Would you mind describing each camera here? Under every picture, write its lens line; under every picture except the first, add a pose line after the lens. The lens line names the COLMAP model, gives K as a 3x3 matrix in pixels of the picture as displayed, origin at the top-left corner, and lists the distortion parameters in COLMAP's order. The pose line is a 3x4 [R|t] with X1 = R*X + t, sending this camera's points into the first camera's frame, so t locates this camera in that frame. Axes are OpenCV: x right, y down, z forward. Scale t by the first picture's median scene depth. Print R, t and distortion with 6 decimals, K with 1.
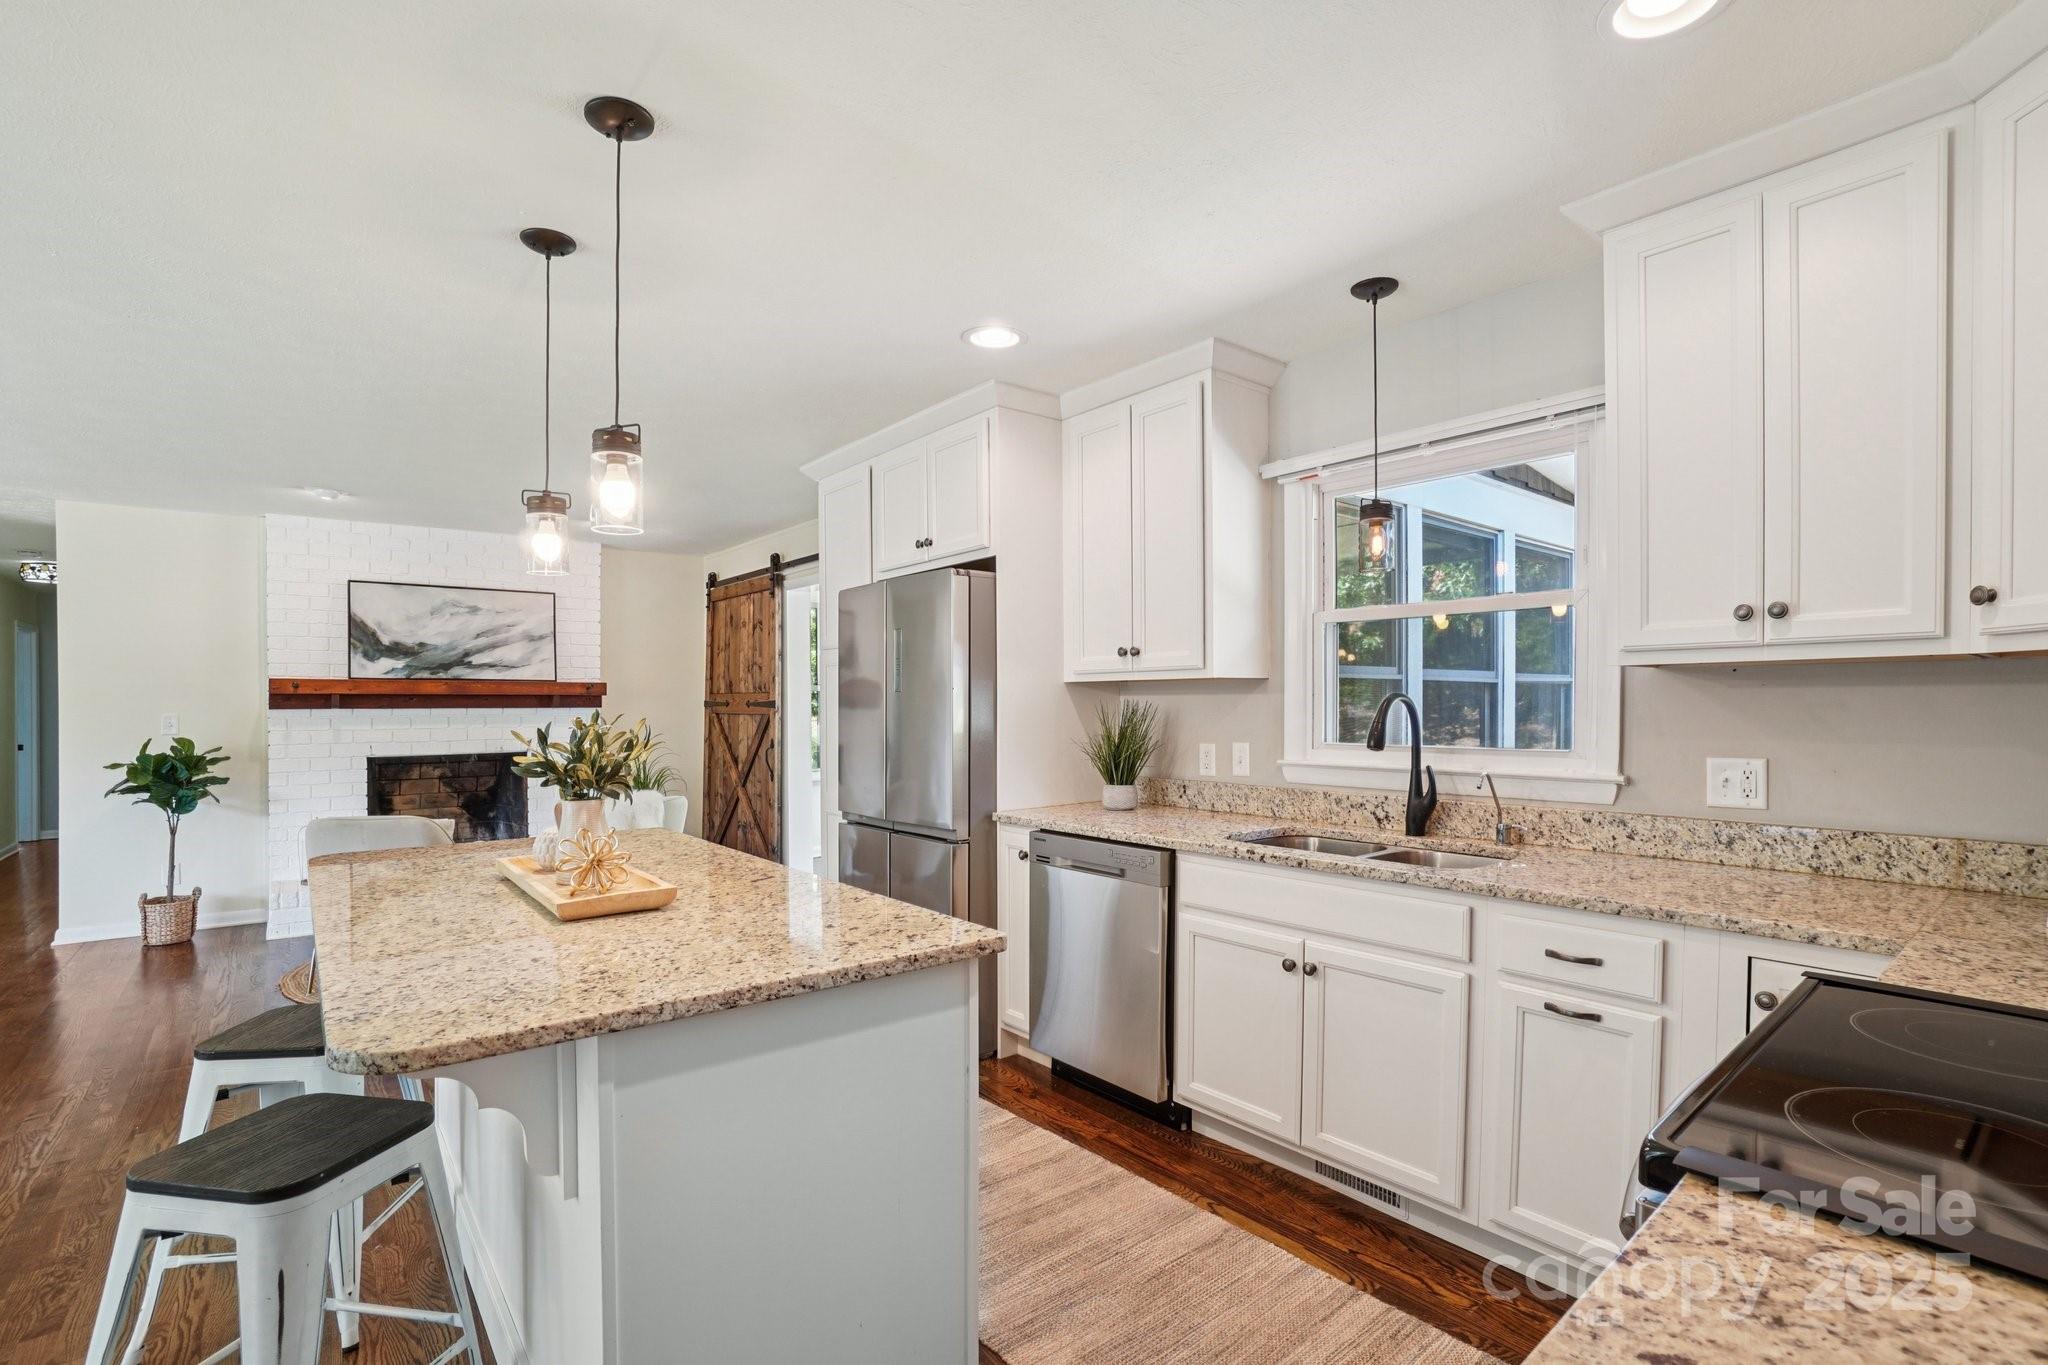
lens RADIAL K [[934.4, 0, 1024.5], [0, 934.4, 714.2], [0, 0, 1]] dist [-0.038183, 0.011526]
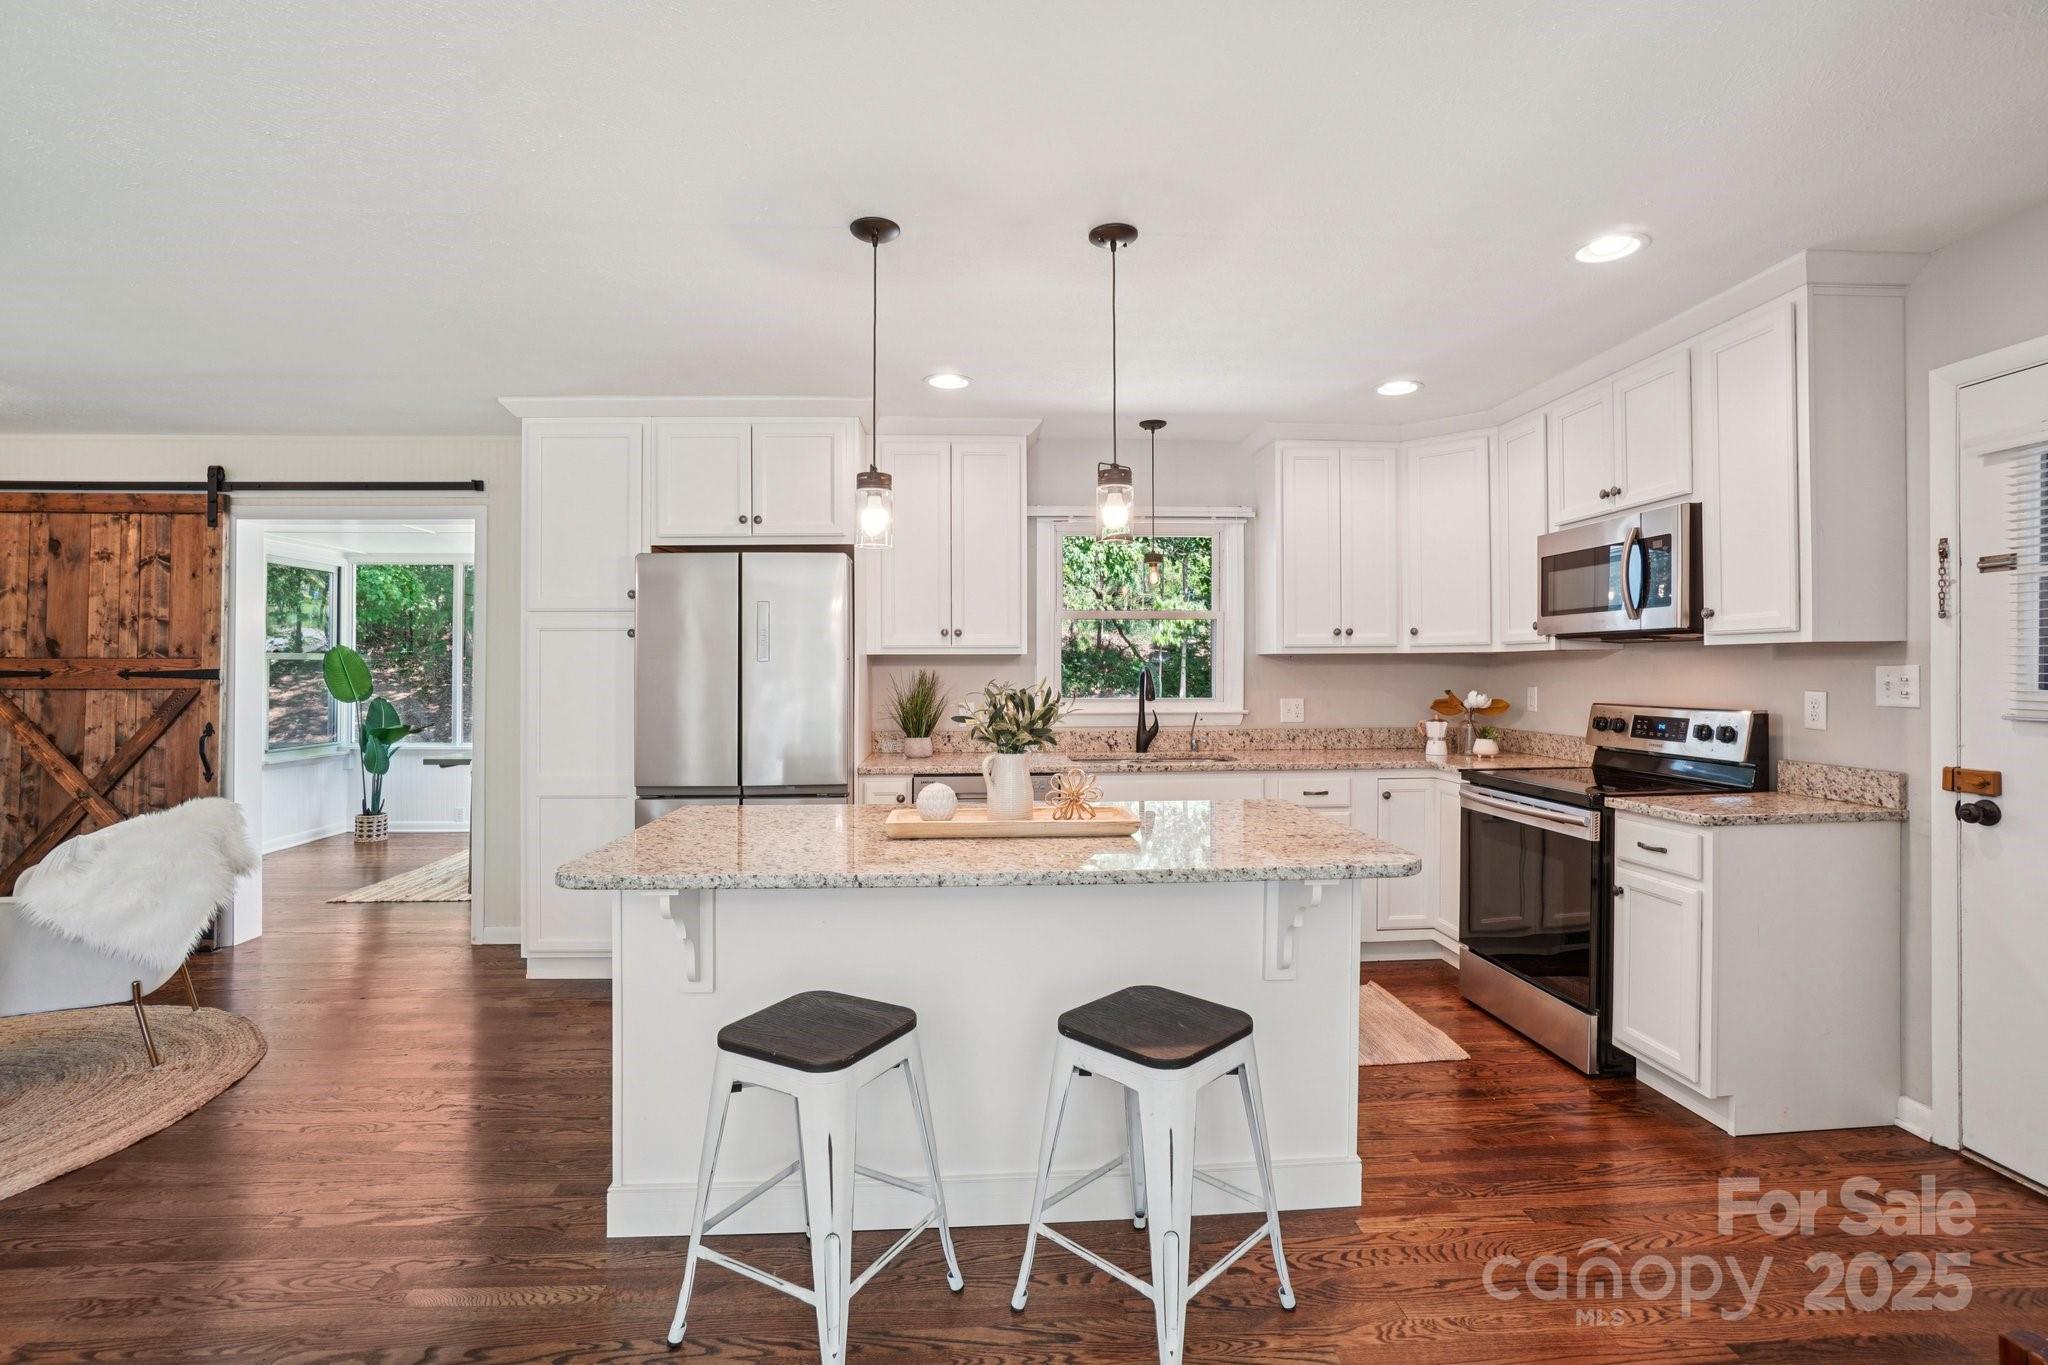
lens RADIAL K [[934.4, 0, 1014.8], [0, 934.4, 675.4], [0, 0, 1]] dist [-0.038183, 0.011526]
pose [[0.602910, -0.002850, 0.797804, -0.490348], [0.009836, 0.999944, -0.003861, -0.001099], [-0.797748, 0.010175, 0.602905, 0.084079]]
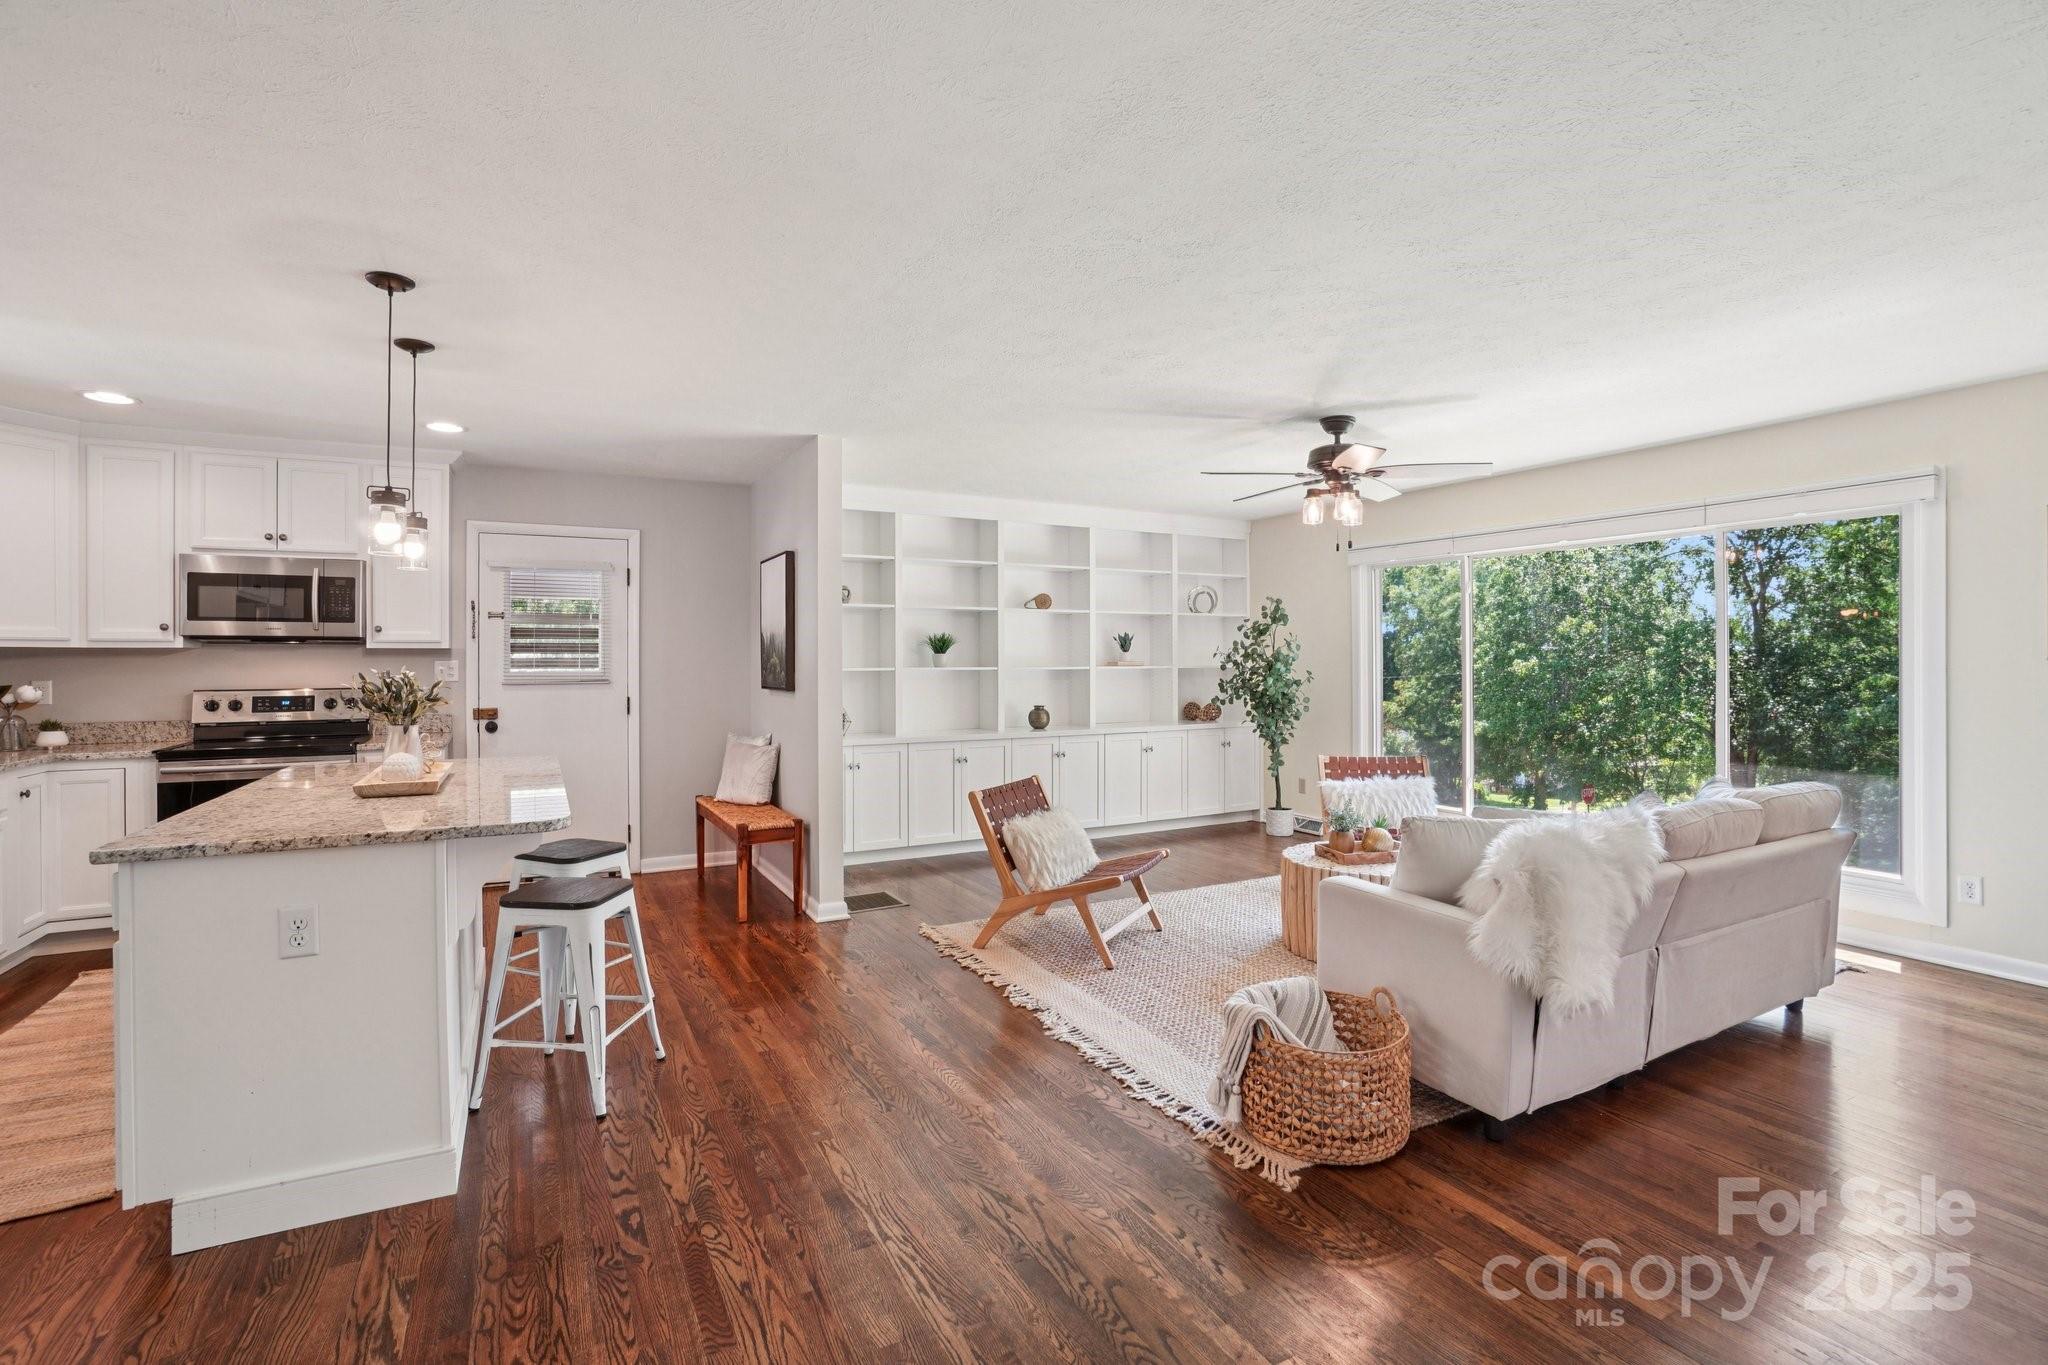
lens RADIAL K [[934.4, 0, 1010.6], [0, 934.4, 661.3], [0, 0, 1]] dist [-0.038183, 0.011526]
pose [[-0.976613, 0.006915, 0.214896, -0.605415], [0.009445, 0.999898, 0.010751, -0.007378], [-0.214799, 0.012530, -0.976578, 0.770519]]
